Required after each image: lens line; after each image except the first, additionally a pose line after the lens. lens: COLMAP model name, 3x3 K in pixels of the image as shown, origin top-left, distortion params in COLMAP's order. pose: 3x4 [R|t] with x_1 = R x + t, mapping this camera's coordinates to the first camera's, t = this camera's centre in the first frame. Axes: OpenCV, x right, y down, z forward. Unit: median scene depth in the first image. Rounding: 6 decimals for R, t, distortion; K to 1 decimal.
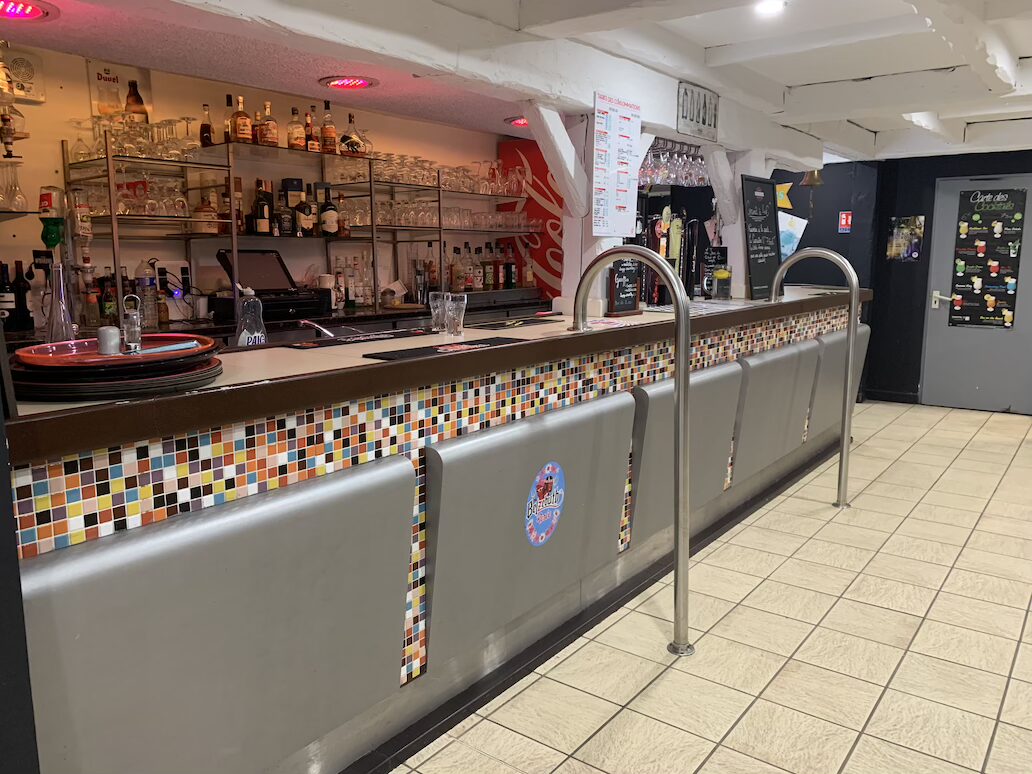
lens RADIAL K [[783.8, 0, 515.2], [0, 783.8, 382.0], [0, 0, 1]] dist [0.032324, -0.058106]
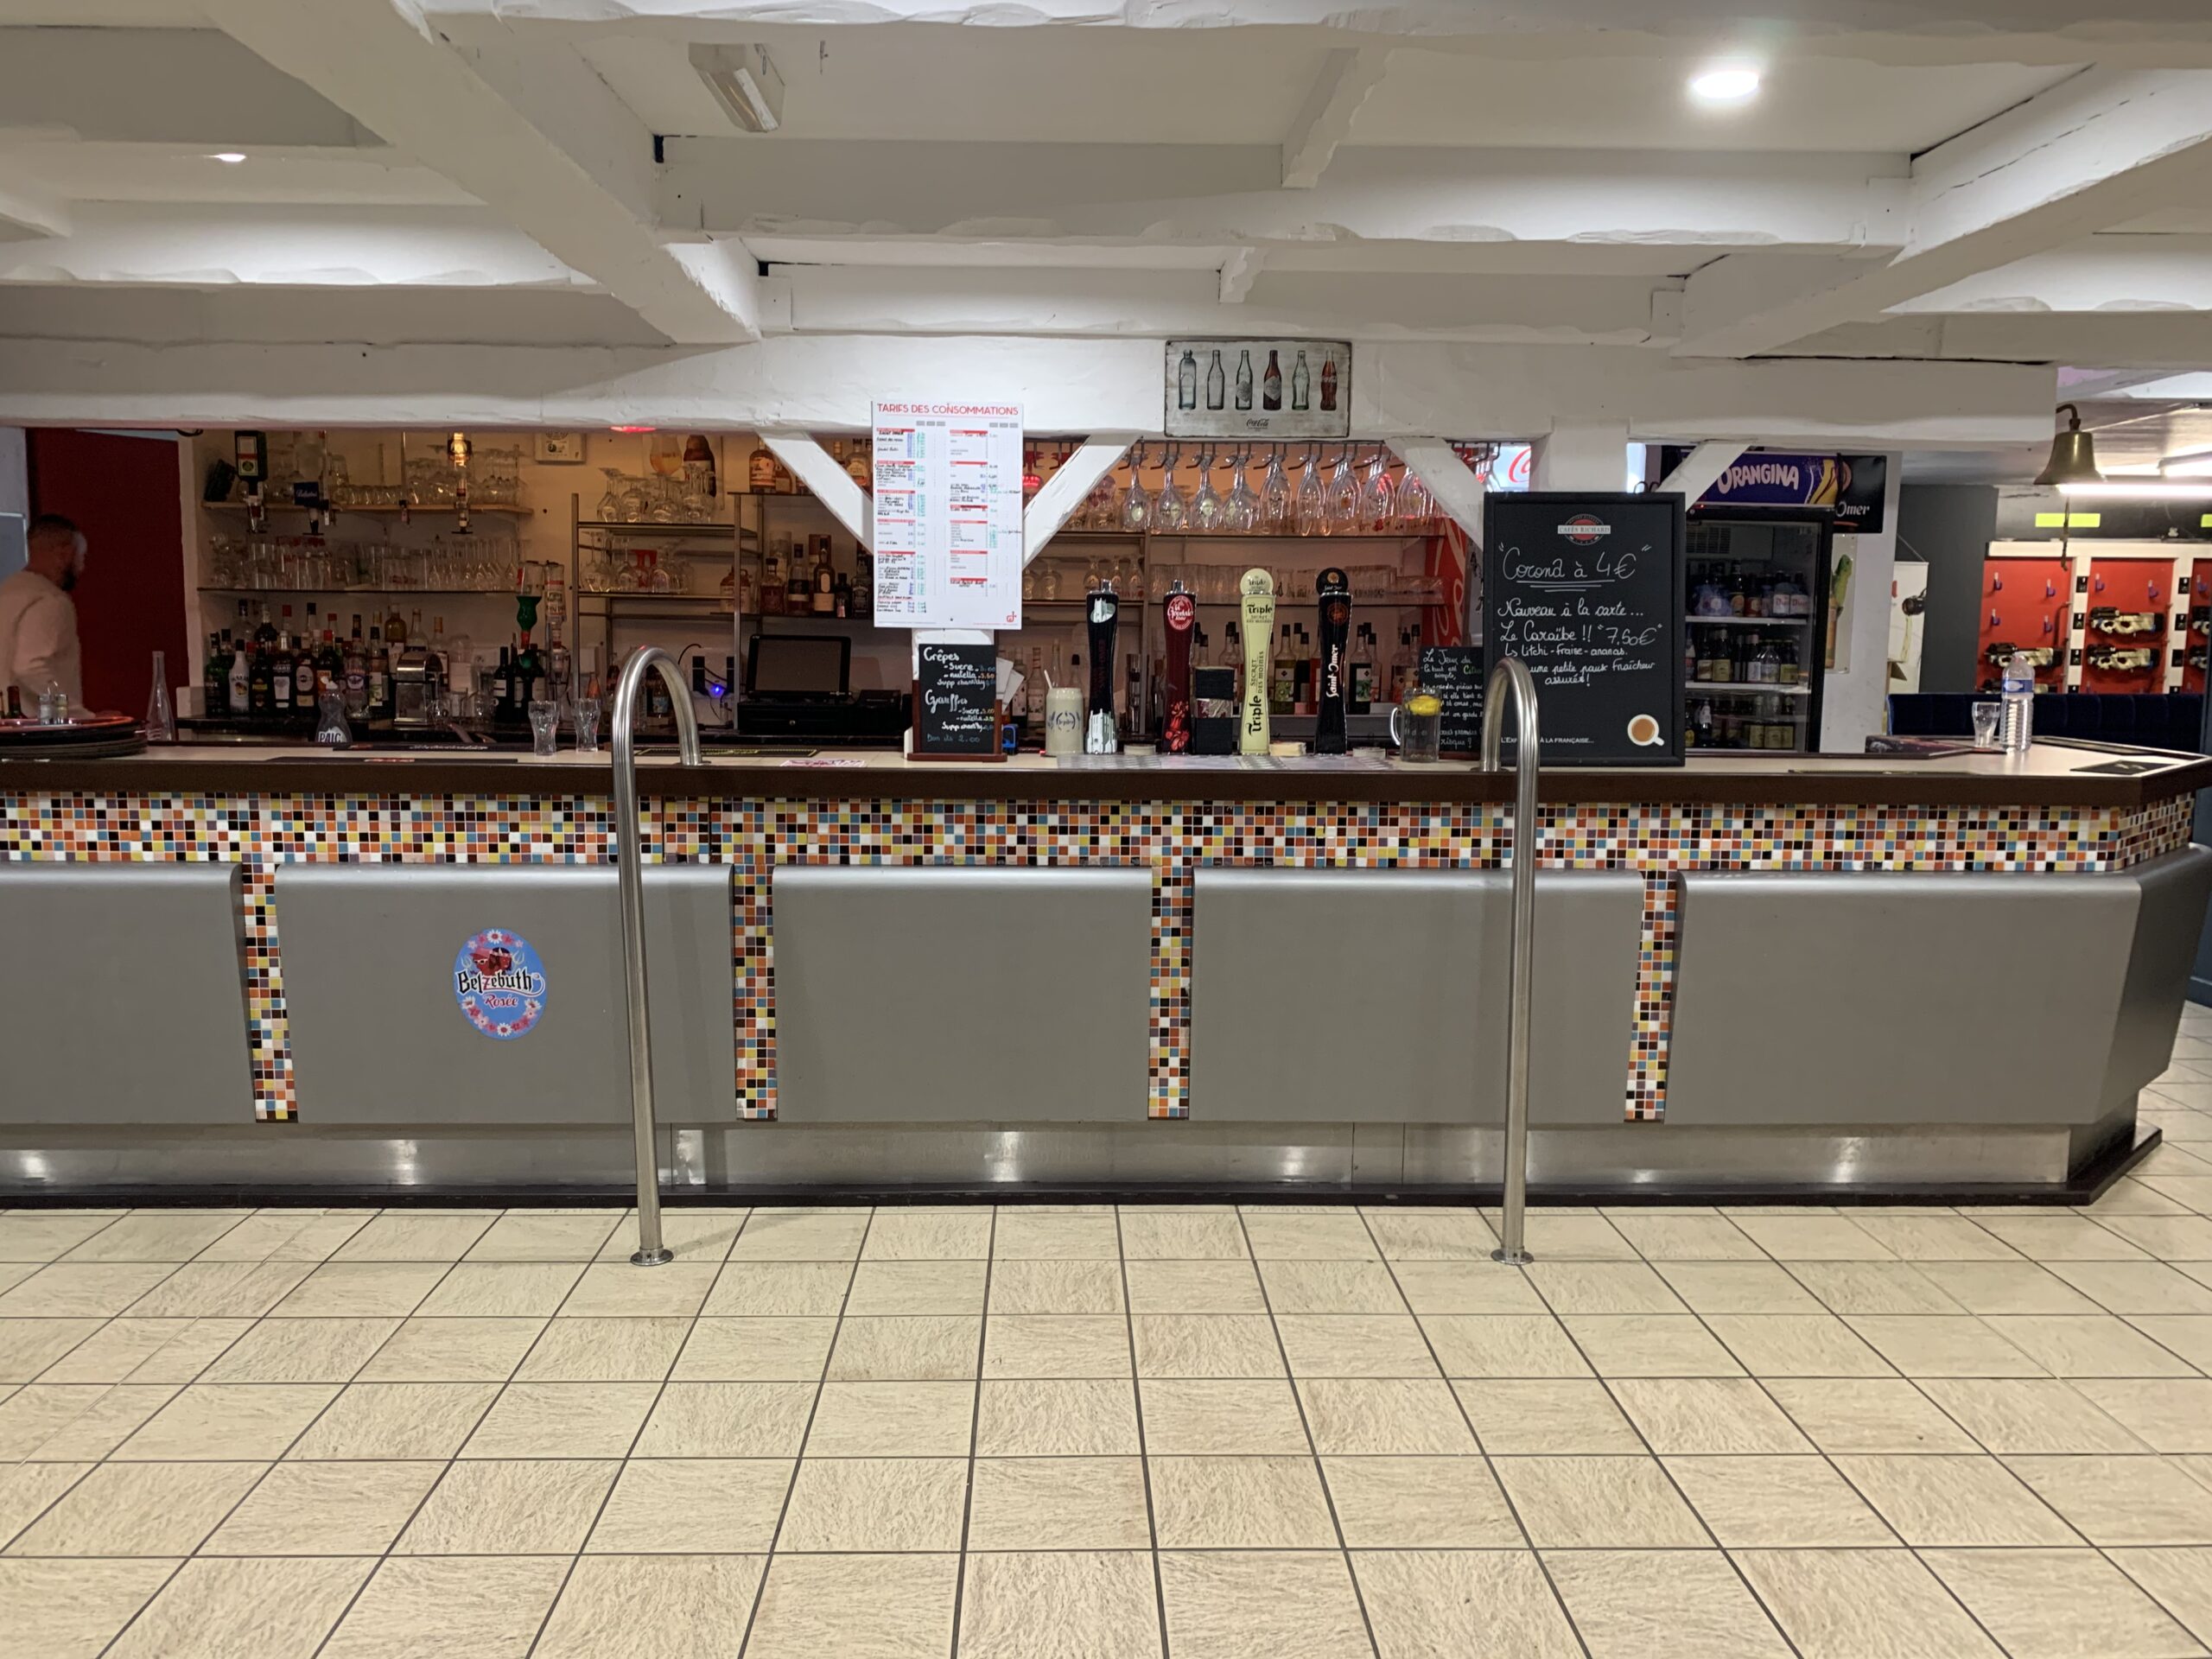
lens RADIAL K [[1680.0, 0, 1114.9], [0, 1680.0, 814.4], [0, 0, 1]] dist [0.032324, -0.058106]
pose [[0.633694, 0.101121, -0.766947, 1.729354], [-0.137310, 0.990380, 0.017127, -0.120664], [0.761301, 0.094456, 0.641482, 0.412802]]
